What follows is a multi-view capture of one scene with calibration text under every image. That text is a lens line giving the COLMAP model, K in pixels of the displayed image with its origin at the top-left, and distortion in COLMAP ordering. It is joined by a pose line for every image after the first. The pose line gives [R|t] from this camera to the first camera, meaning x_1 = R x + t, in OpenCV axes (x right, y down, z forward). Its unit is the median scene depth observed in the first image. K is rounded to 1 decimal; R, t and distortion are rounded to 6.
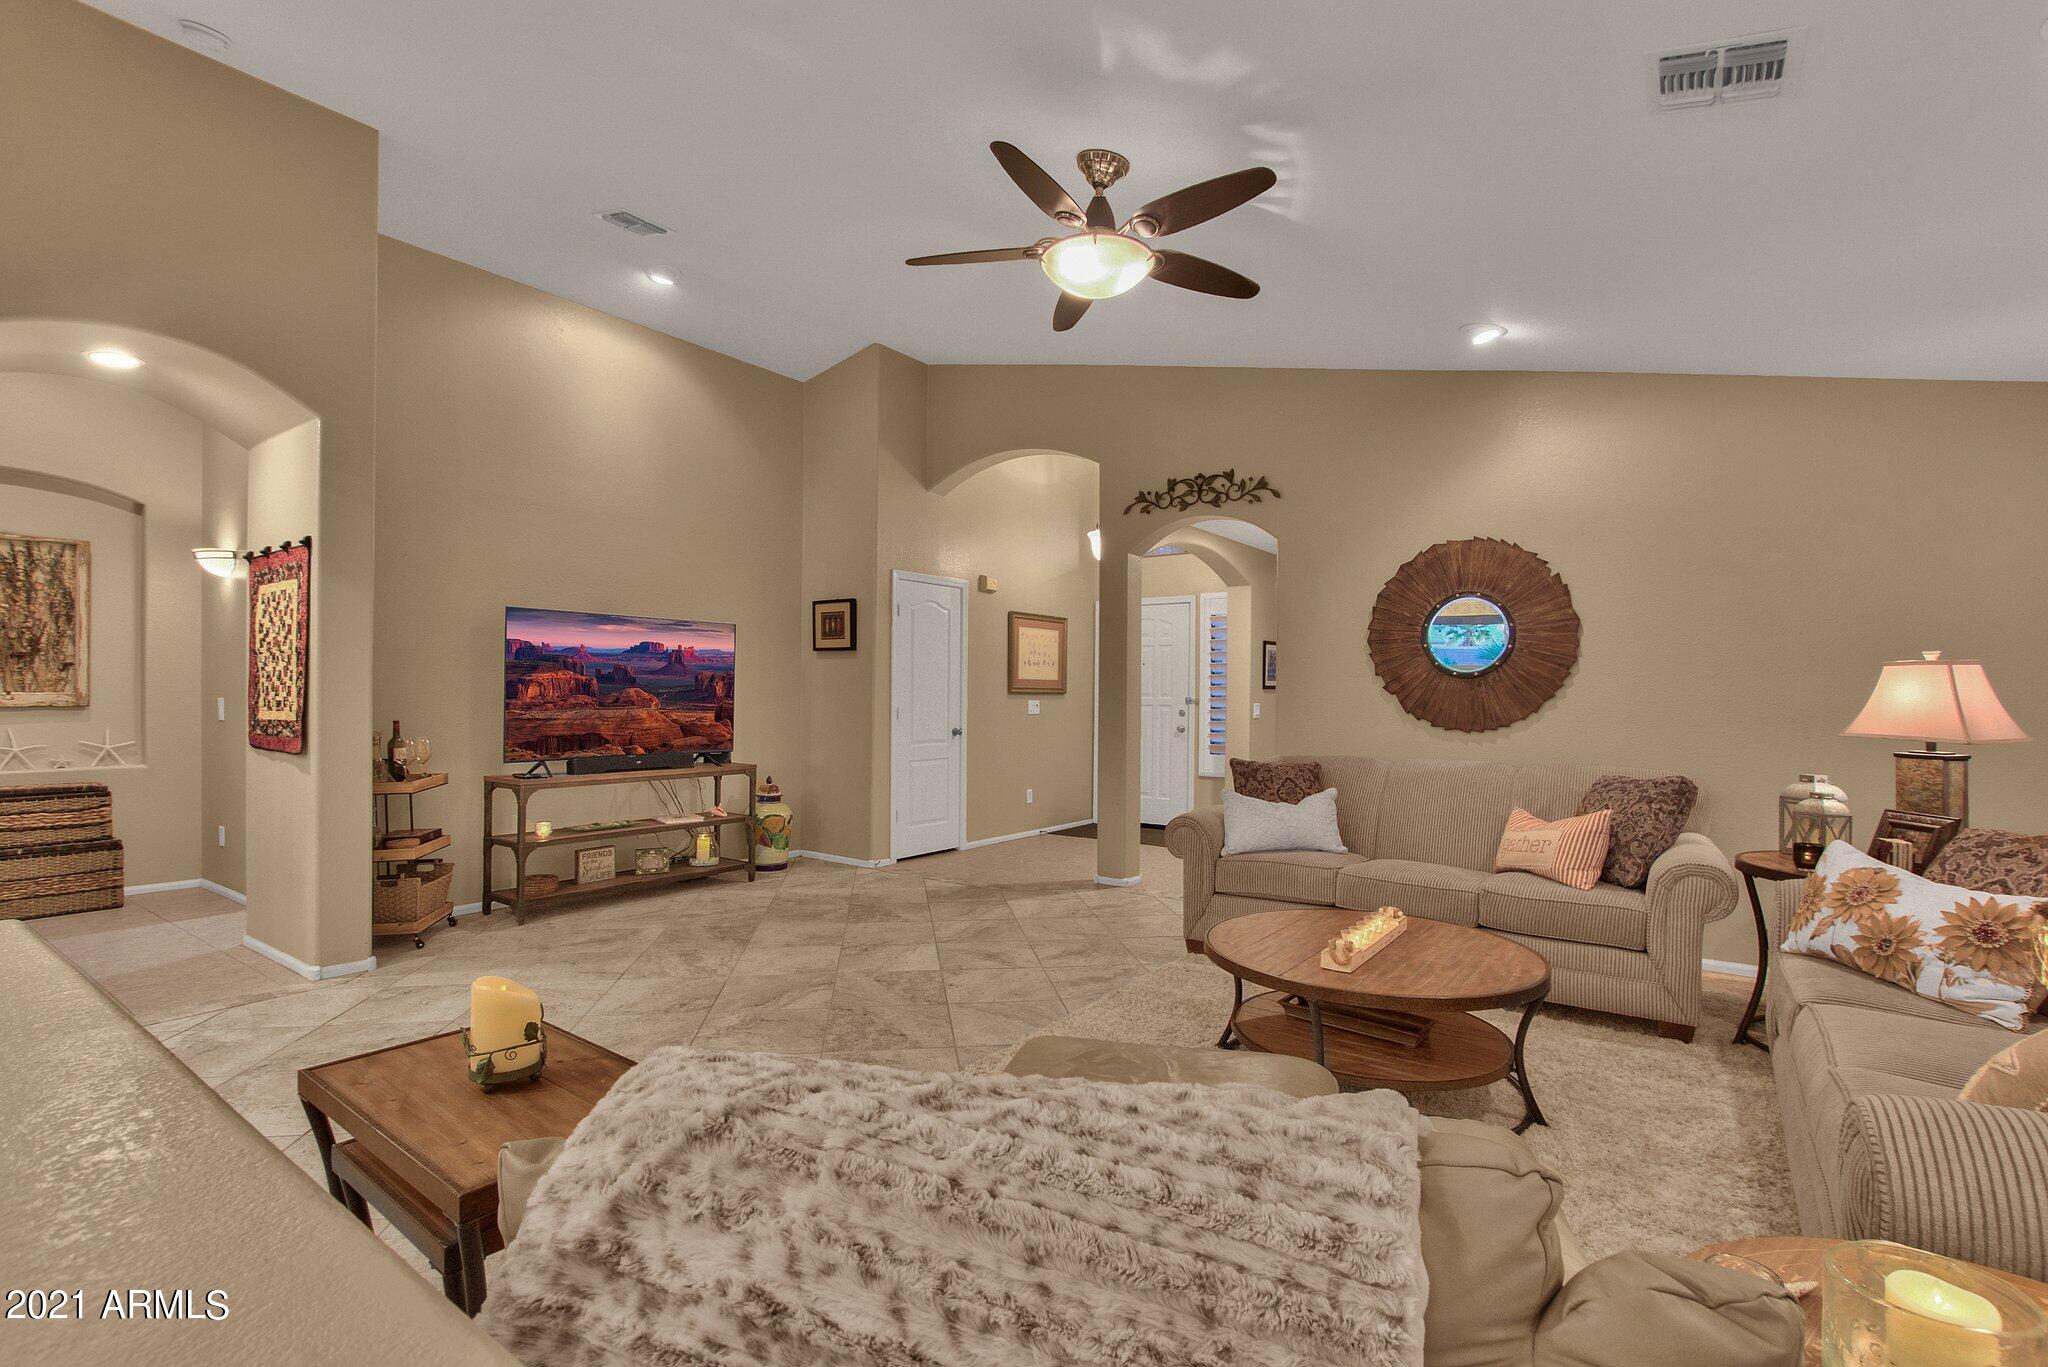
lens RADIAL K [[937.1, 0, 1040.9], [0, 937.1, 678.9], [0, 0, 1]] dist [-0.005873, -0.000278]
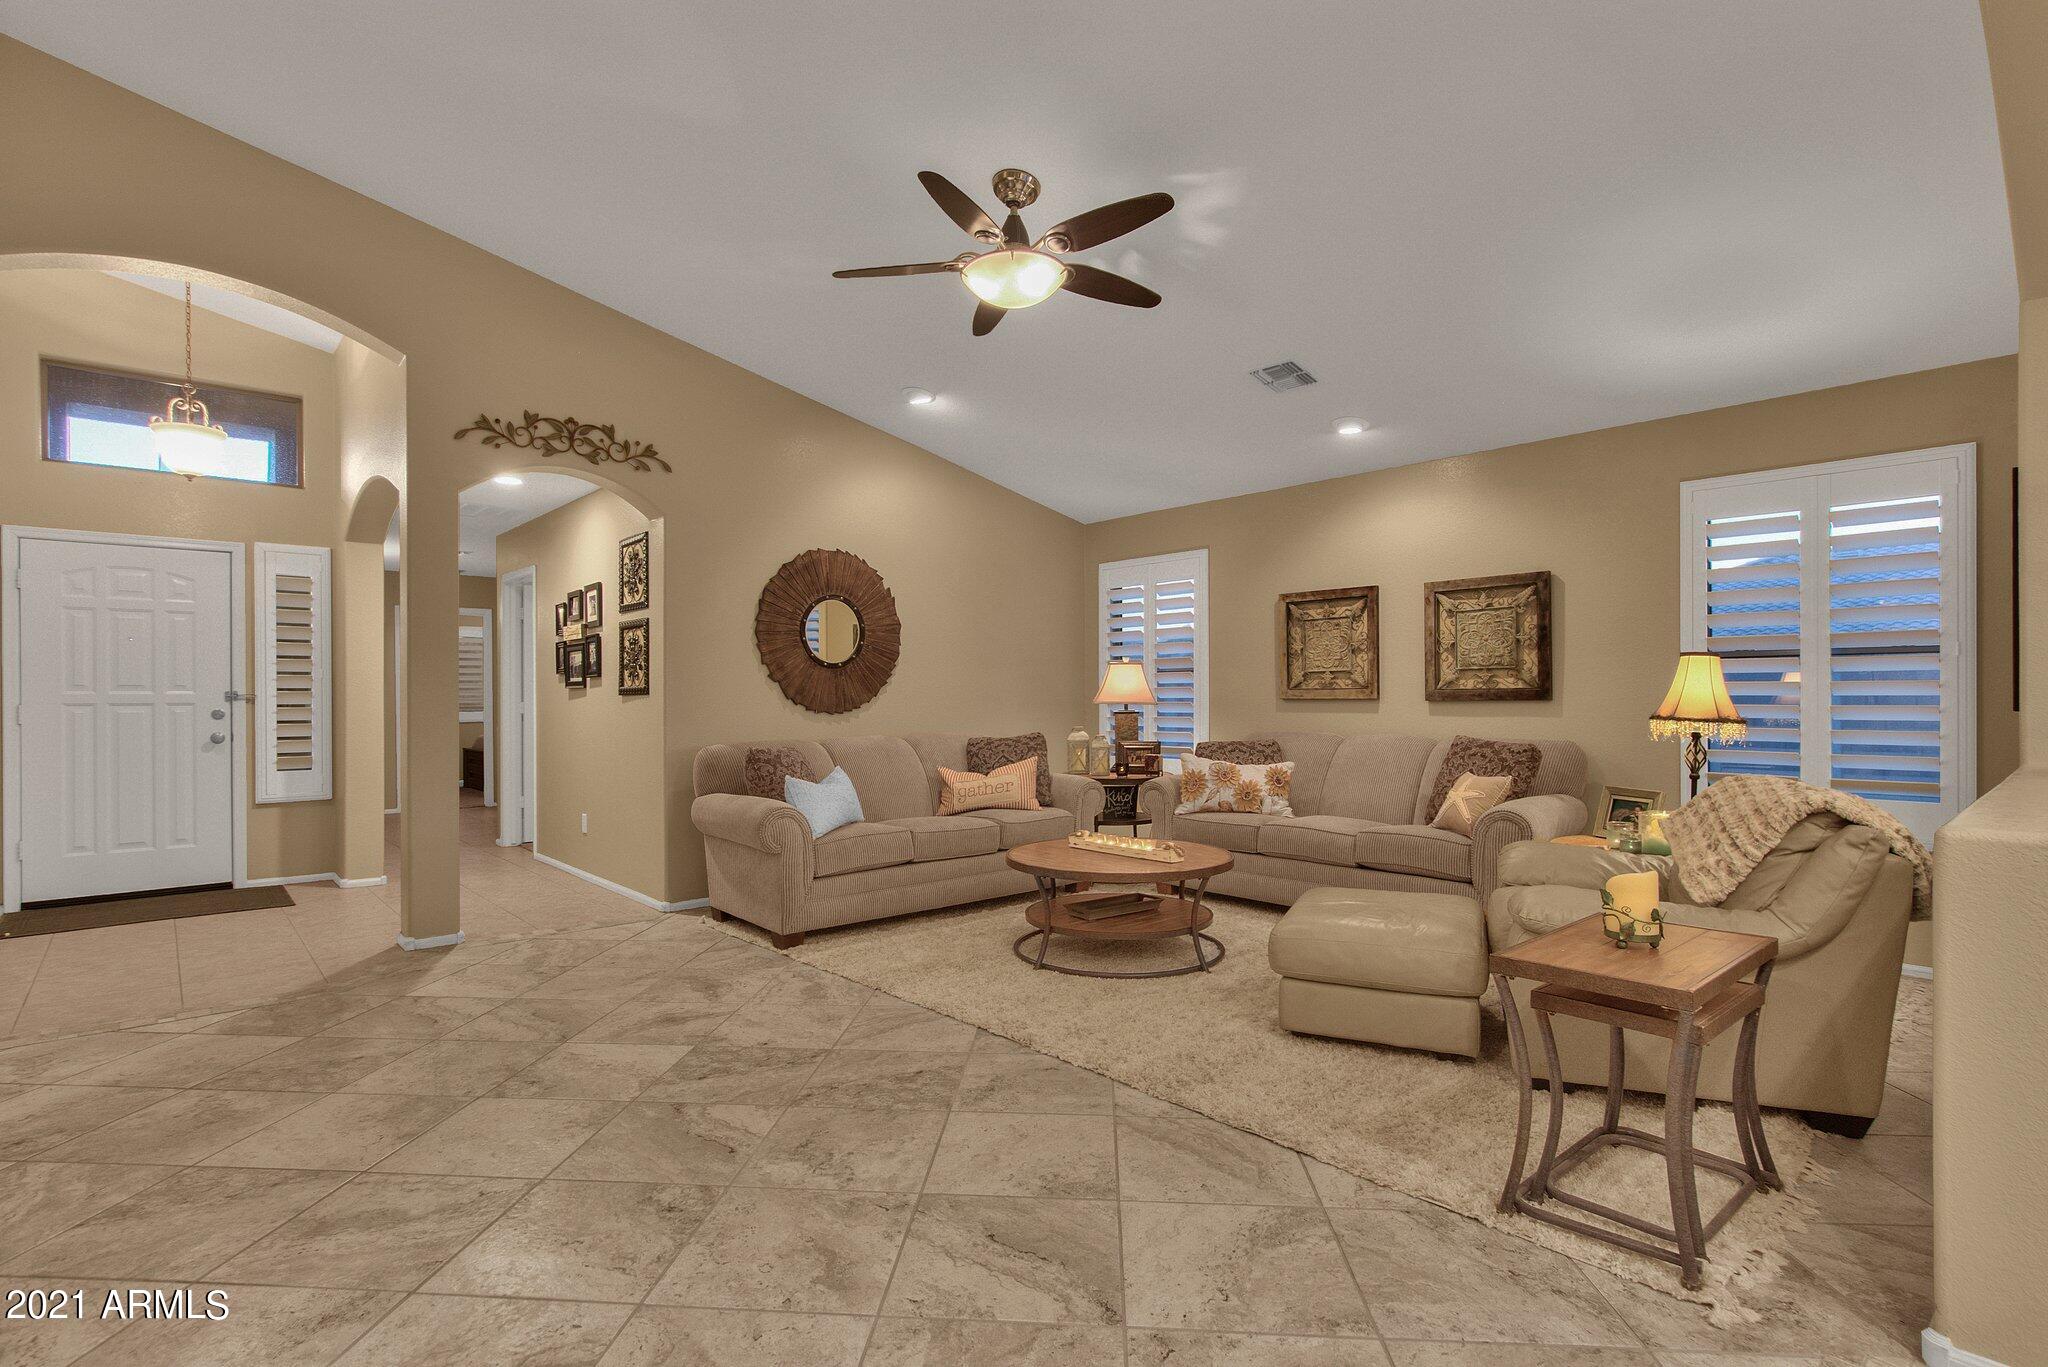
lens RADIAL K [[937.1, 0, 1041.3], [0, 937.1, 691.9], [0, 0, 1]] dist [-0.005873, -0.000278]
pose [[0.245238, -0.007838, 0.969431, -0.609721], [-0.007437, 0.999923, 0.009966, 0.015140], [-0.969434, -0.009654, 0.245161, 0.442090]]
